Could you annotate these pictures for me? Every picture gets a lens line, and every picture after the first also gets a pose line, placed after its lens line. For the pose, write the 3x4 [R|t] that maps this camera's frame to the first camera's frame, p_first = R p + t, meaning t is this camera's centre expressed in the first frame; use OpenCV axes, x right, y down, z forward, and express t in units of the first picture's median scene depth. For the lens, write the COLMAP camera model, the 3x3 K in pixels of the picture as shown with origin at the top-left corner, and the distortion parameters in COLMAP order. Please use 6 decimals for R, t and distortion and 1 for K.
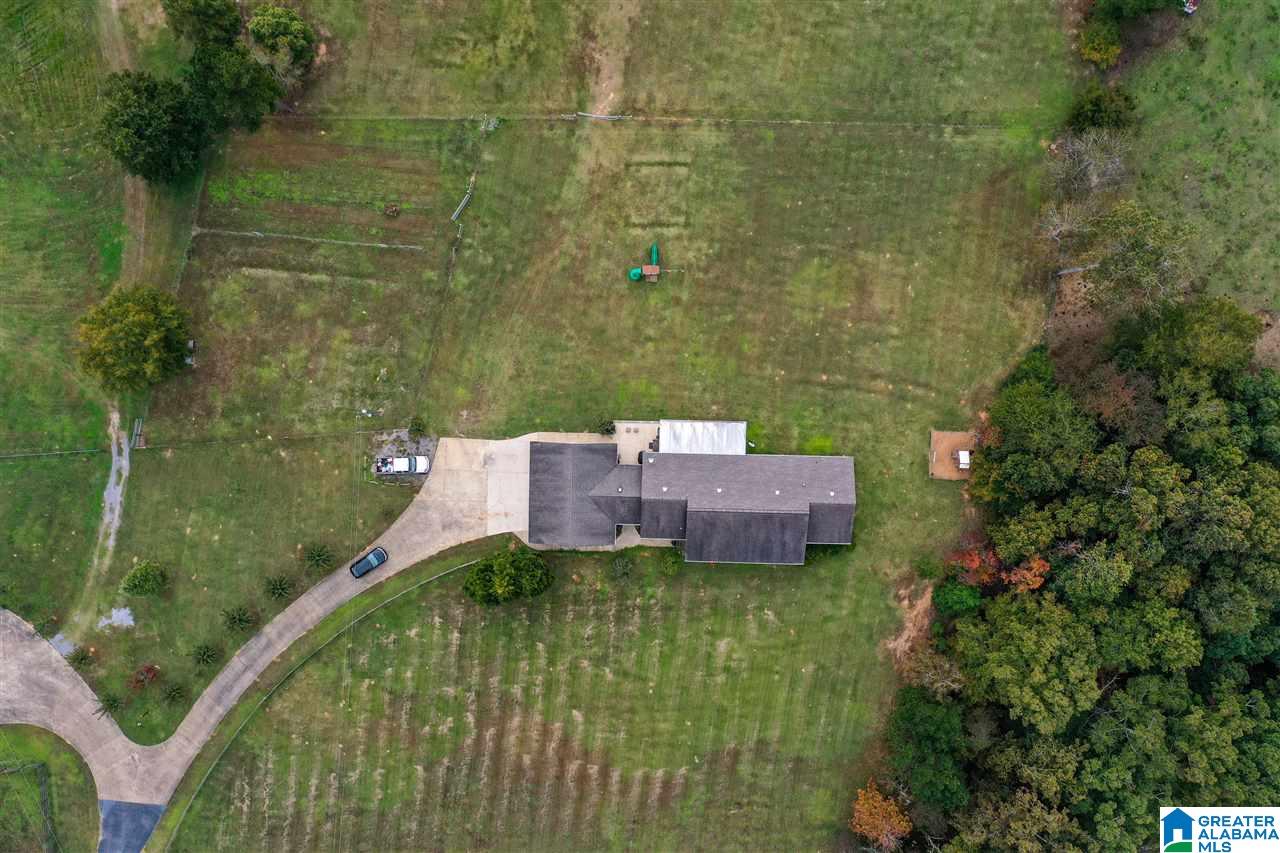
lens RADIAL K [[1019.0, 0, 640.0], [0, 1019.0, 426.5], [0, 0, 1]] dist [0.004475, 0.011470]
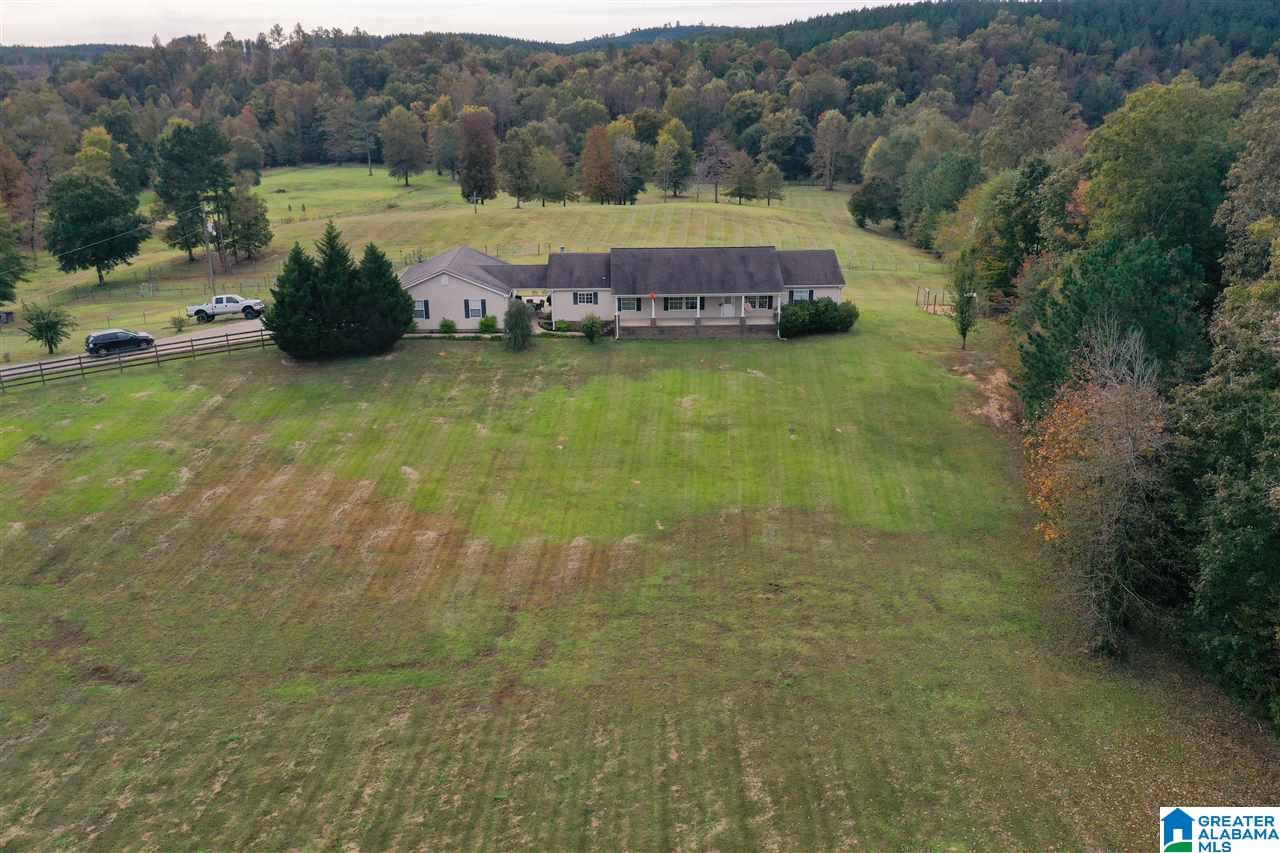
lens RADIAL K [[1019.2, 0, 649.6], [0, 1019.2, 431.2], [0, 0, 1]] dist [-0.004245, 0.012273]
pose [[0.997702, -0.012492, 0.066594, 0.021498], [0.067470, 0.273380, -0.959537, 0.759218], [-0.006219, 0.961825, 0.273594, 0.848125]]
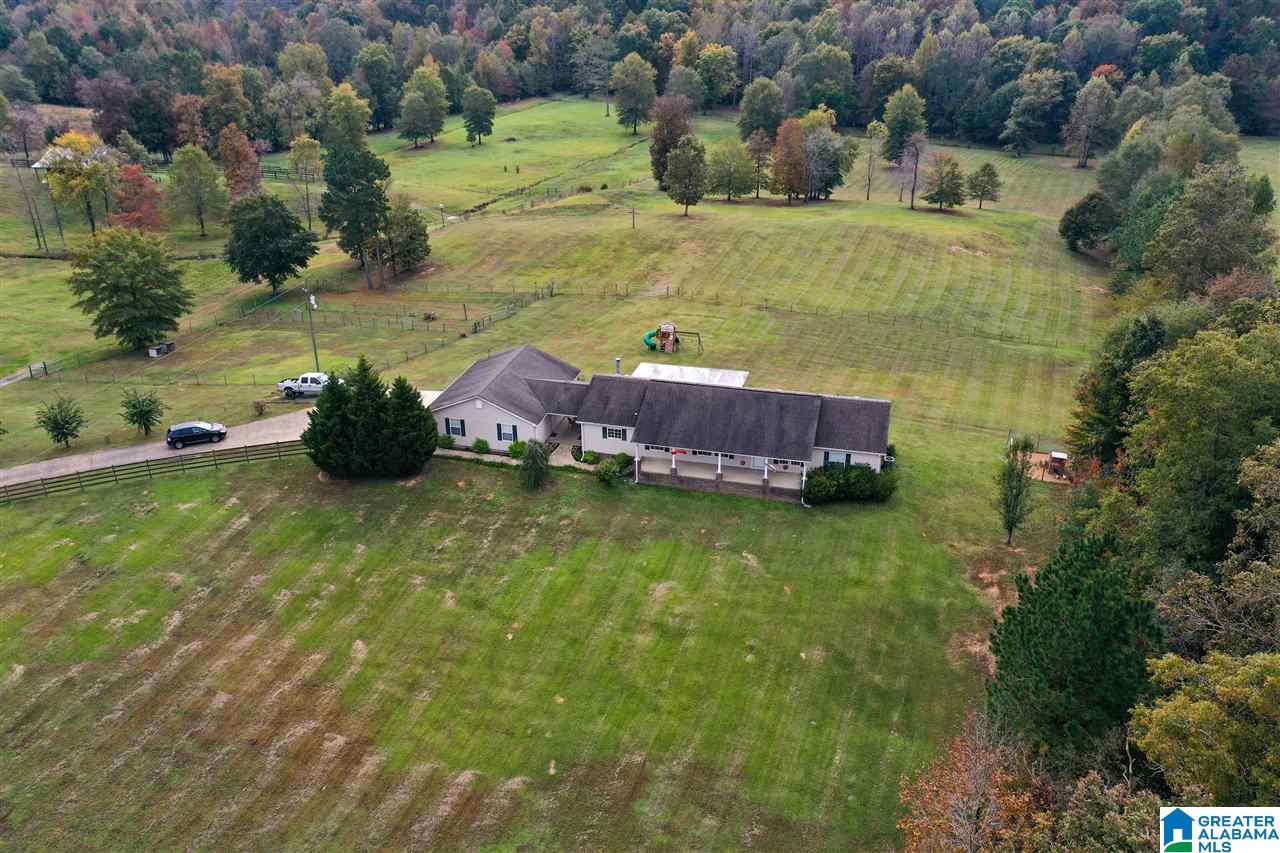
lens RADIAL K [[1019.0, 0, 640.0], [0, 1019.0, 426.5], [0, 0, 1]] dist [0.004475, 0.011470]
pose [[0.974478, 0.105800, -0.197987, 0.169359], [-0.223171, 0.361363, -0.905324, 0.683578], [-0.024239, 0.926403, 0.375751, 0.697293]]
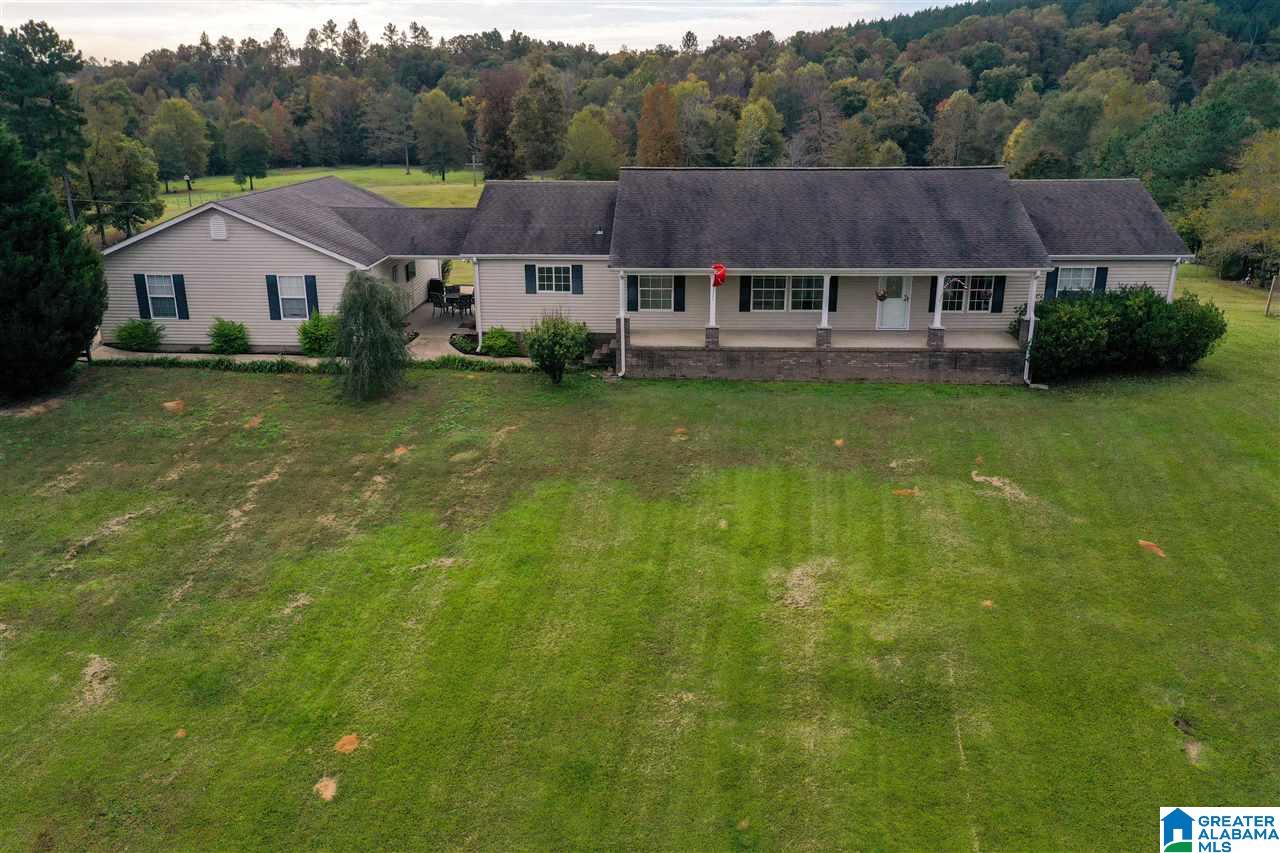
lens RADIAL K [[1019.0, 0, 640.0], [0, 1019.0, 426.5], [0, 0, 1]] dist [0.004475, 0.011470]
pose [[0.999715, 0.016482, -0.017291, 0.054263], [-0.020787, 0.243573, -0.969660, 0.380167], [-0.011770, 0.969743, 0.243846, 0.916995]]
